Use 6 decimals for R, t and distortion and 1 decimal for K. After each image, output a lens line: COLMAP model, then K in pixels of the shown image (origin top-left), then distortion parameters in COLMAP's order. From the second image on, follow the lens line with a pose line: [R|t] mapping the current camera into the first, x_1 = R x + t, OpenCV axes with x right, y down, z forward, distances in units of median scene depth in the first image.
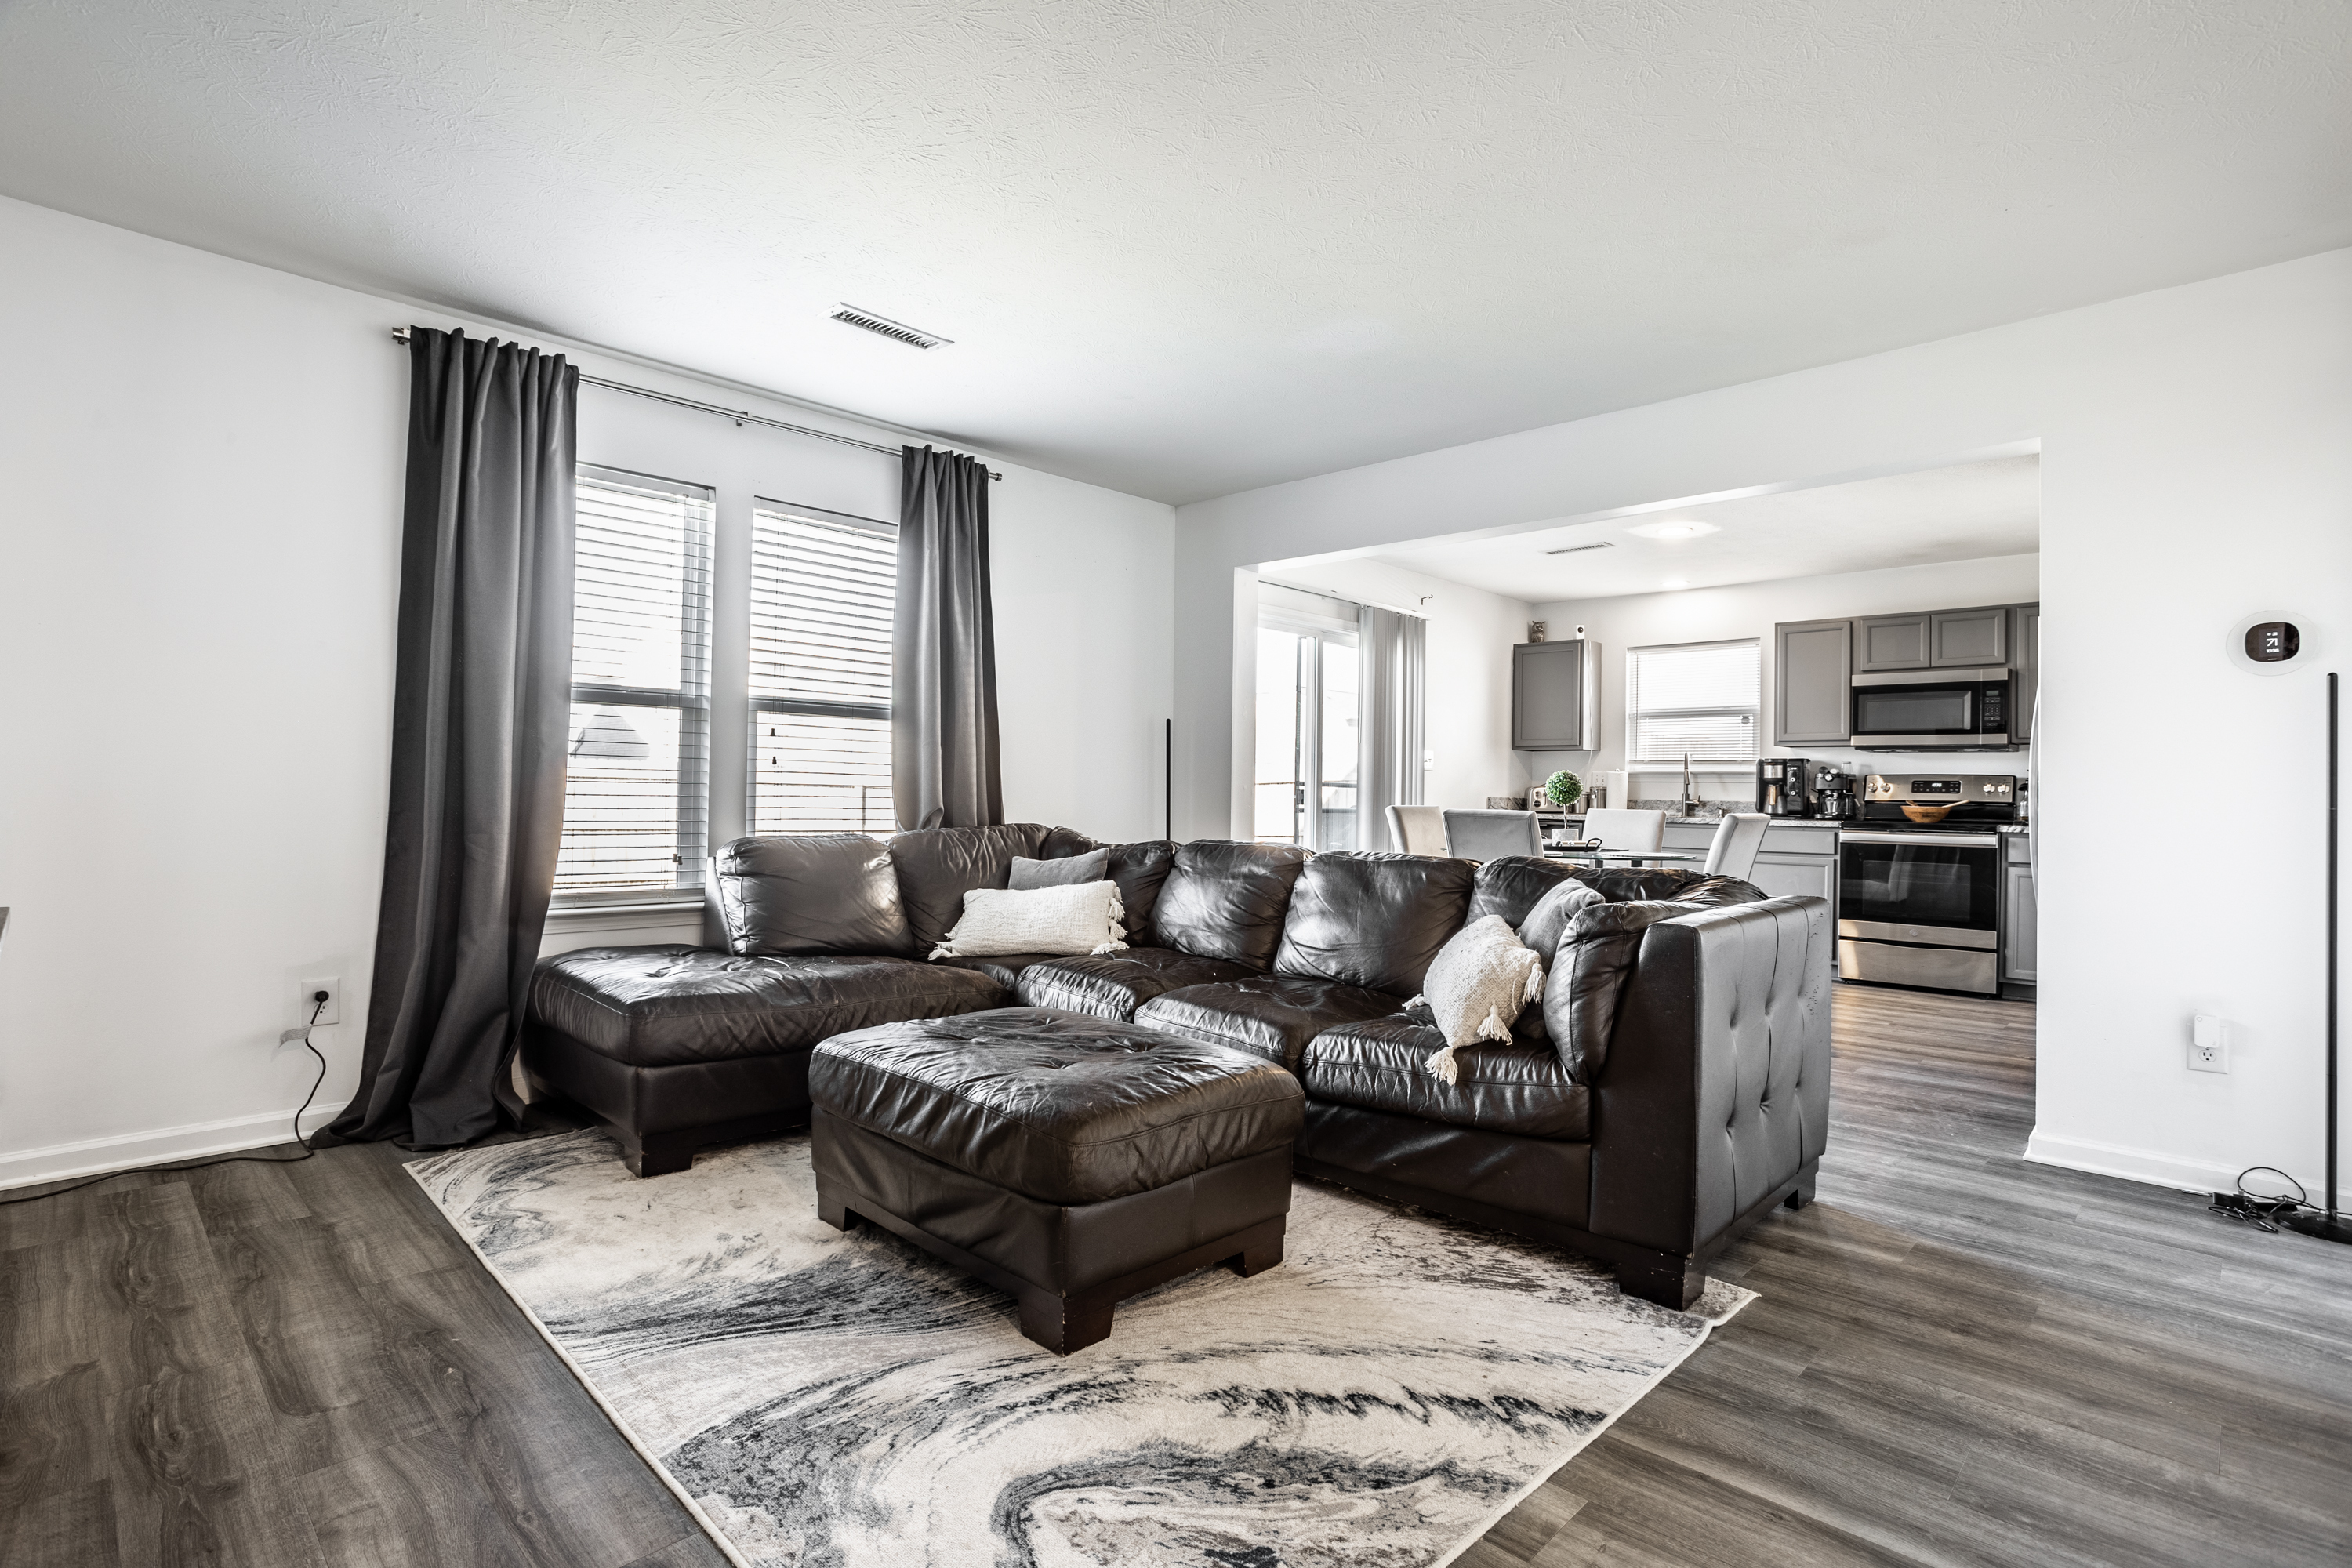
lens RADIAL K [[1143.1, 0, 1176.0], [0, 1143.1, 784.0], [0, 0, 1]] dist [-0.069768, 0.039897]
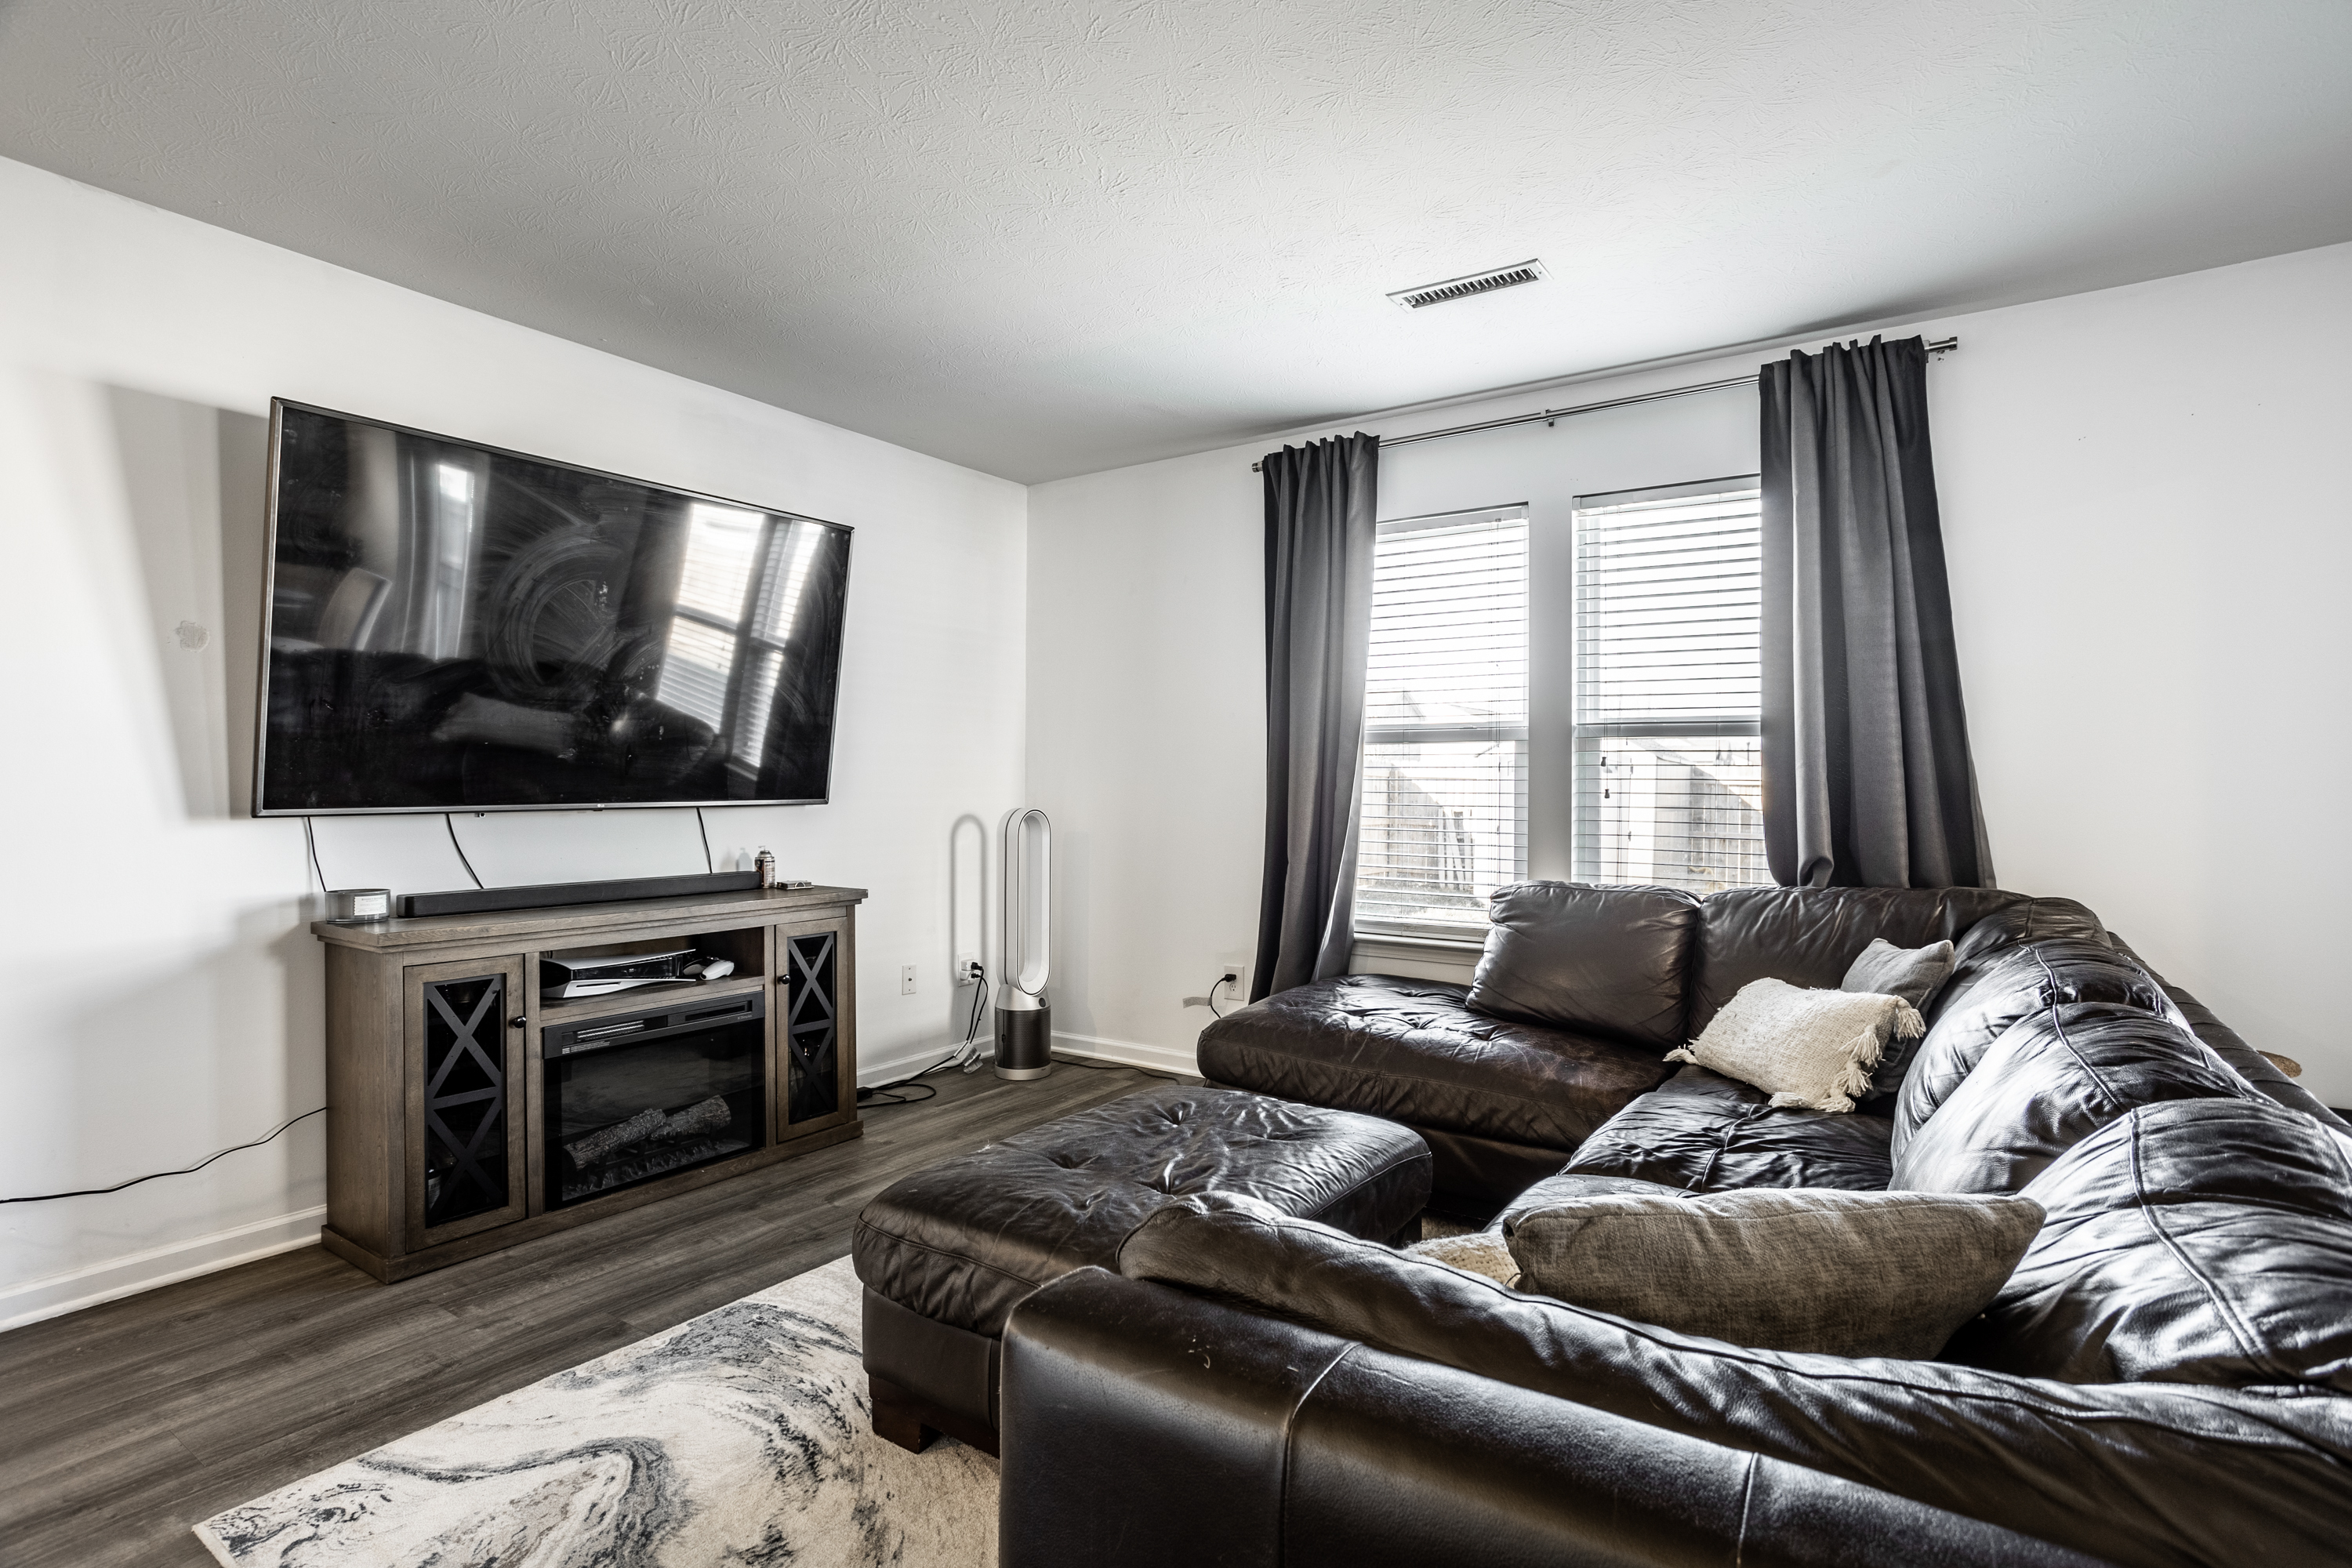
lens RADIAL K [[1143.1, 0, 1176.0], [0, 1143.1, 784.0], [0, 0, 1]] dist [-0.069768, 0.039897]
pose [[0.173842, -0.014820, -0.984662, 0.299675], [0.006465, 0.999882, -0.013908, -0.012451], [0.984752, -0.003948, 0.173917, 0.360647]]
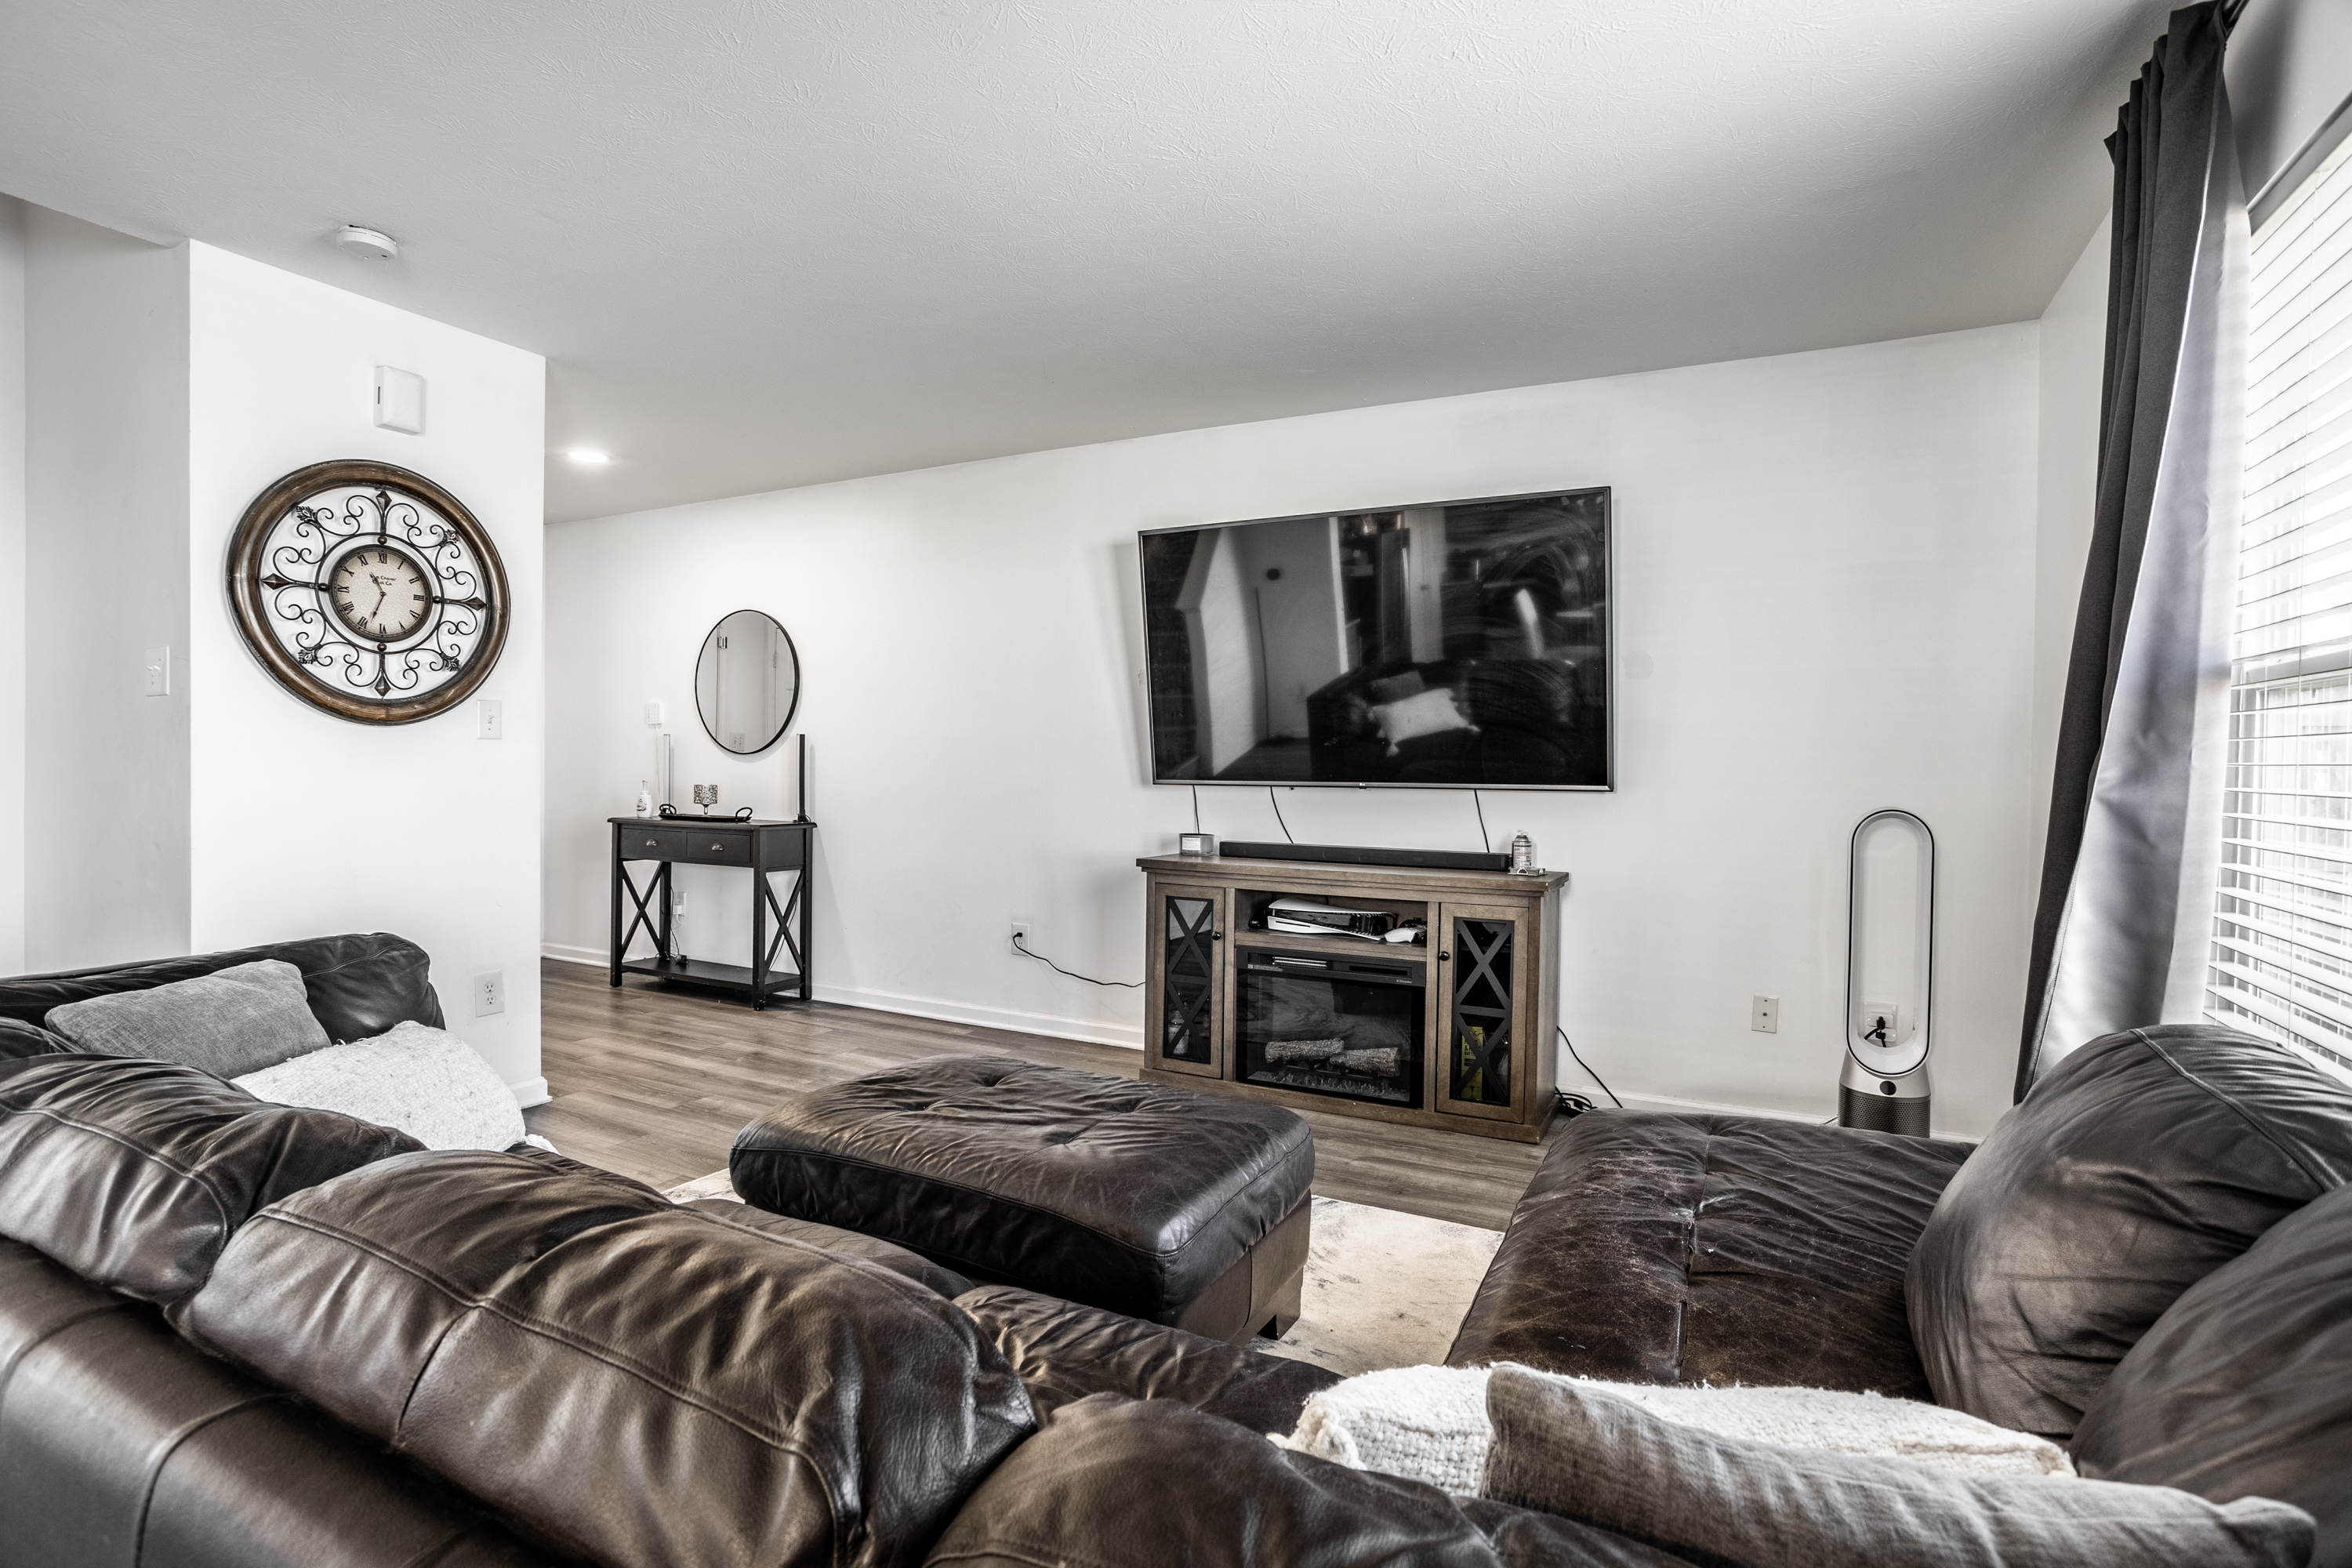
lens RADIAL K [[1143.1, 0, 1176.0], [0, 1143.1, 784.0], [0, 0, 1]] dist [-0.069768, 0.039897]
pose [[-0.952976, -0.022381, -0.302220, 0.019416], [-0.027071, 0.999569, 0.011337, -0.015861], [0.301836, 0.018985, -0.953171, 0.784729]]
